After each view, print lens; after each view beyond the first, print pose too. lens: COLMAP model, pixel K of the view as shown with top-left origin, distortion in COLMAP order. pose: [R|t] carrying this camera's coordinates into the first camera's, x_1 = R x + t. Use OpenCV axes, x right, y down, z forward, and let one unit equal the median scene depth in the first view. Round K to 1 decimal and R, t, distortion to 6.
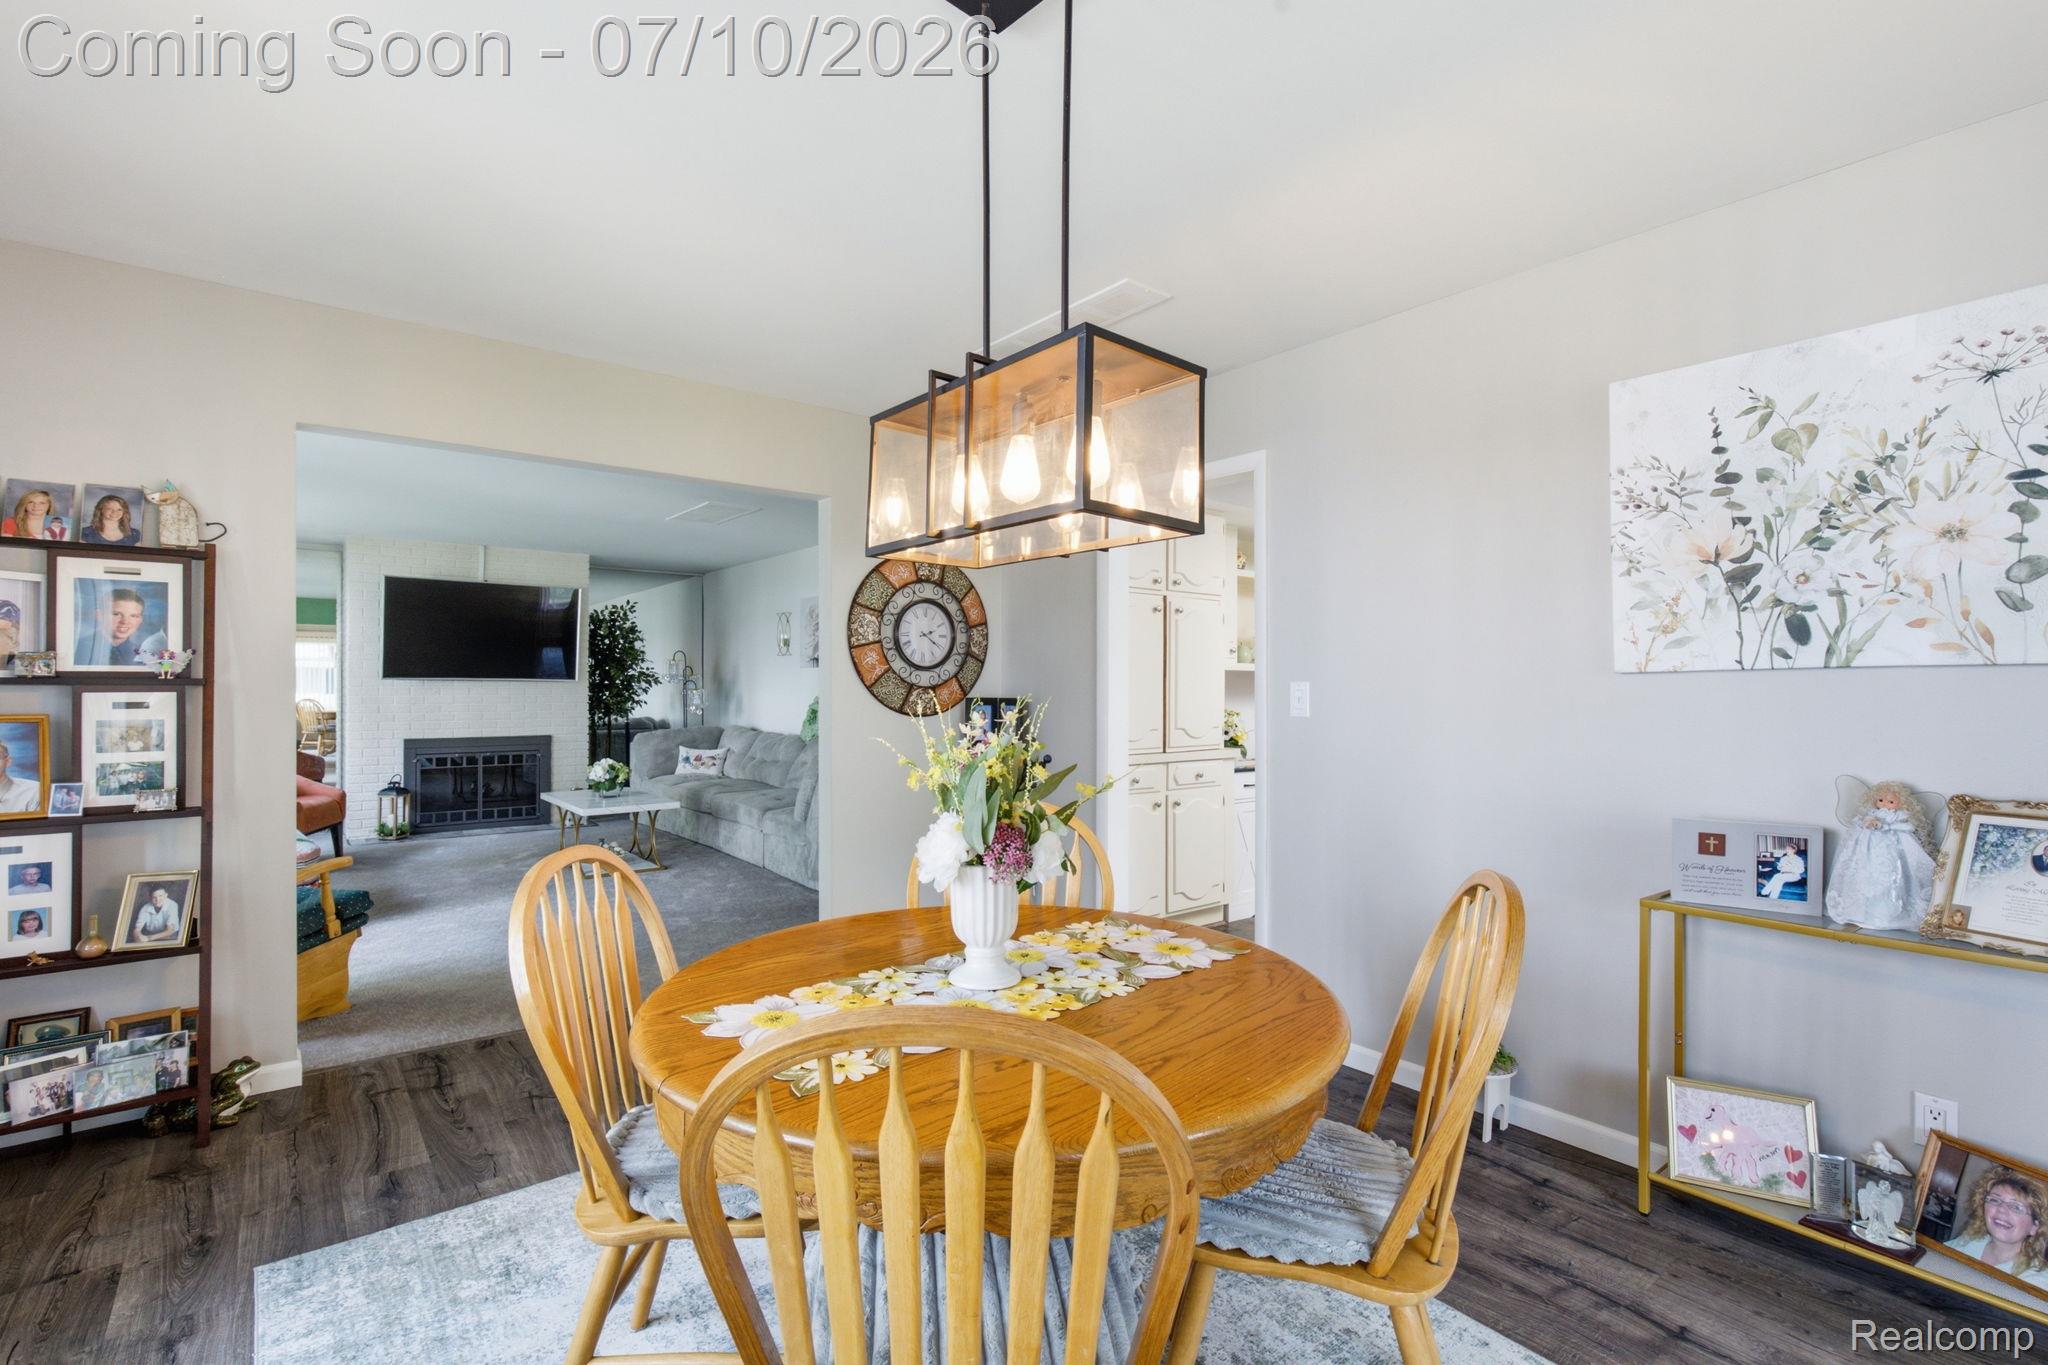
lens RADIAL K [[940.3, 0, 1027.8], [0, 940.3, 679.6], [0, 0, 1]] dist [-0.002331, 0.000414]
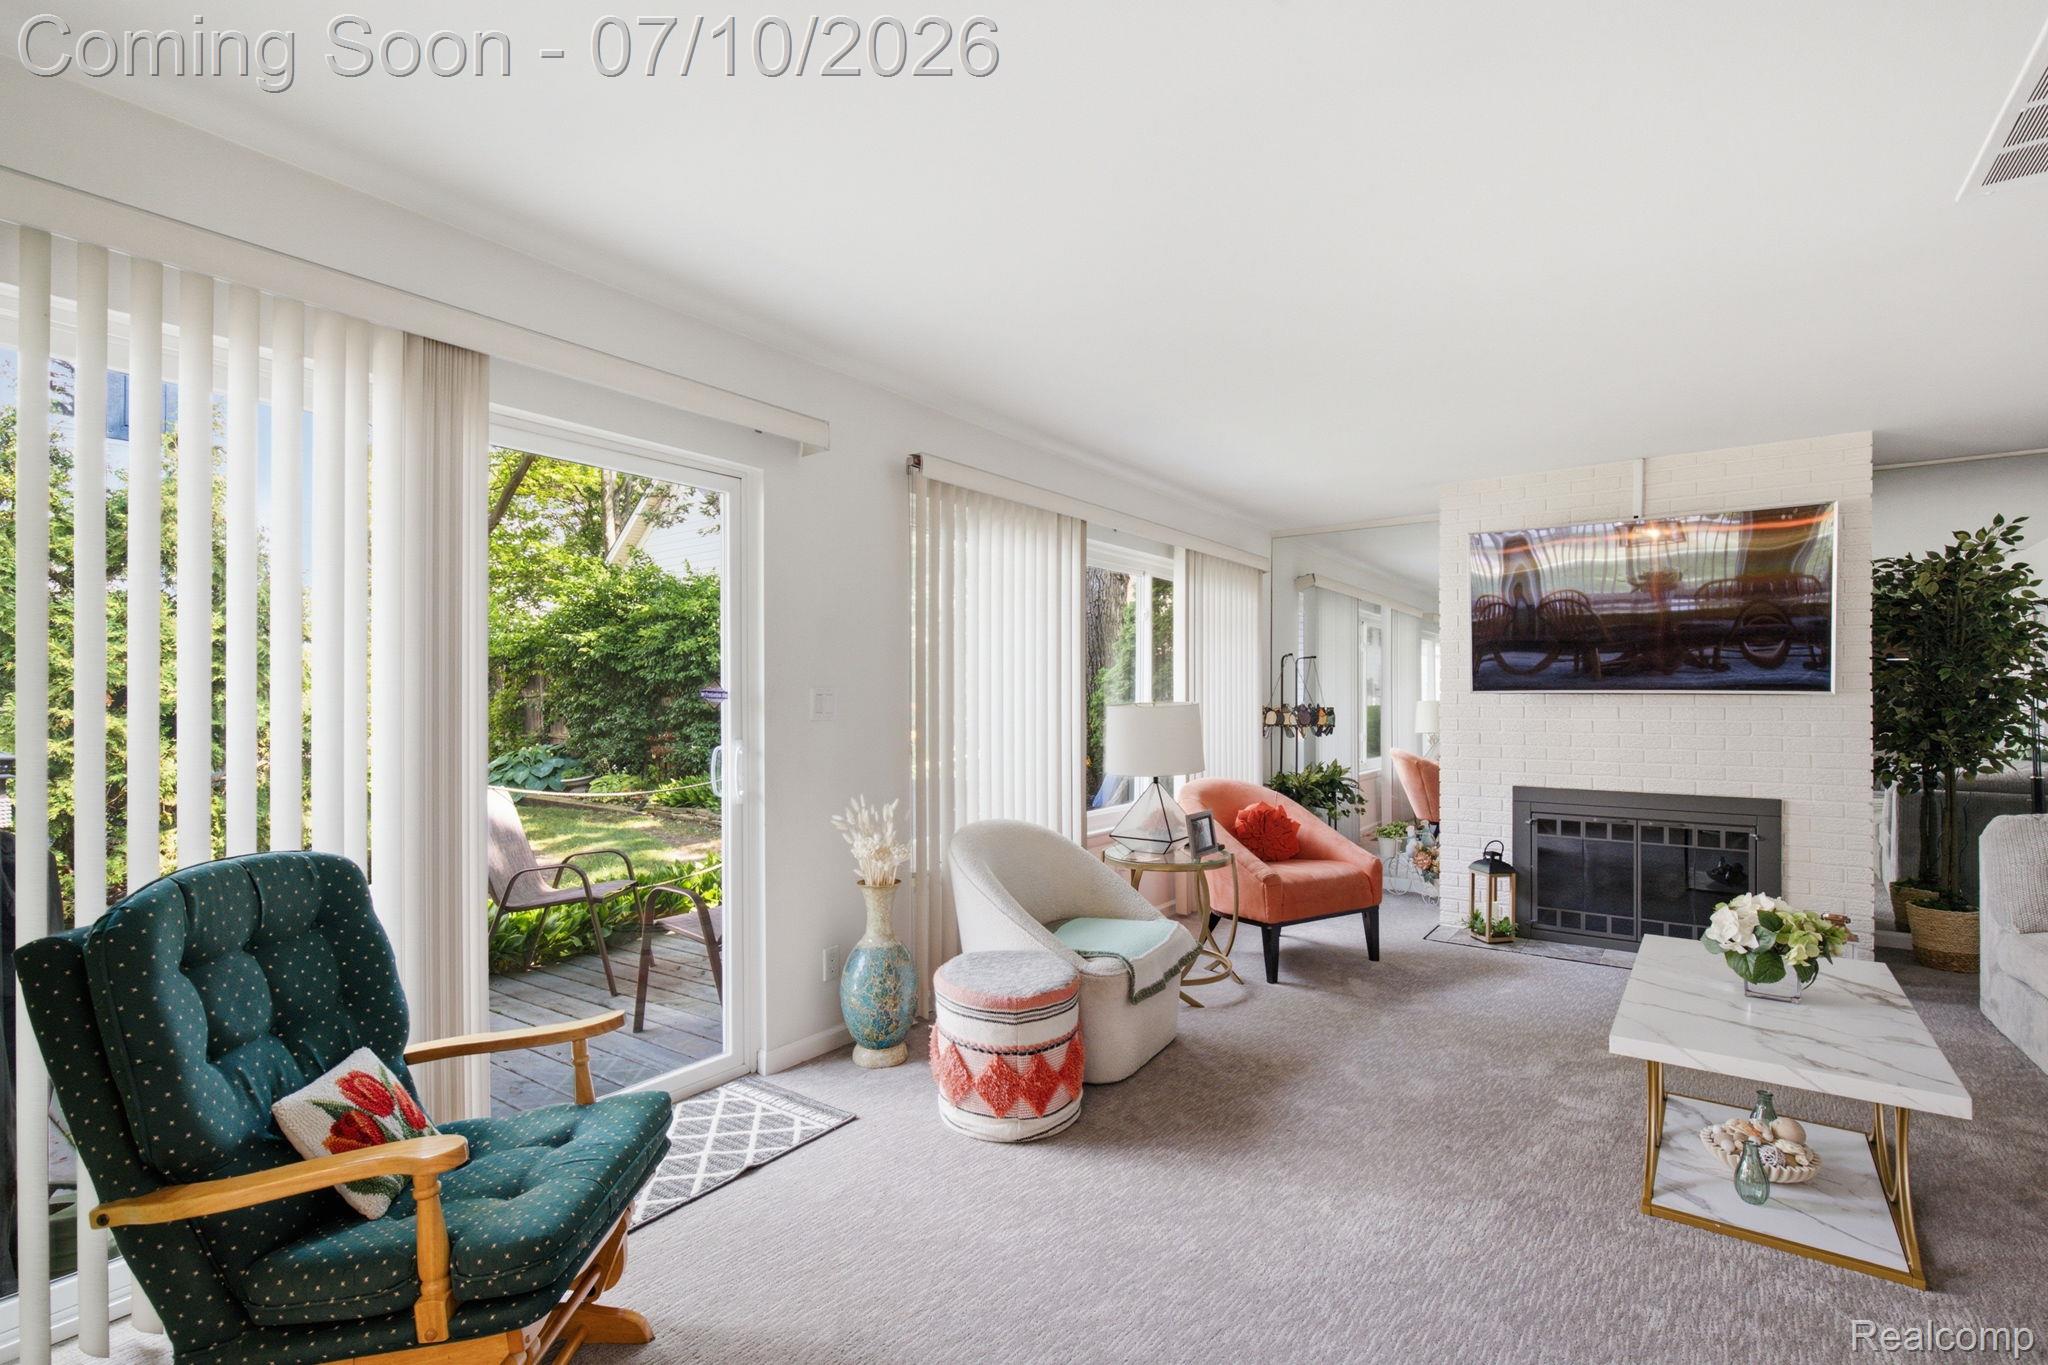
lens RADIAL K [[940.3, 0, 1027.2], [0, 940.3, 699.4], [0, 0, 1]] dist [-0.002331, 0.000414]
pose [[0.261906, -0.002245, -0.965091, -0.121786], [0.002850, 0.999995, -0.001553, 0.003934], [0.965089, -0.002344, 0.261911, 0.473117]]
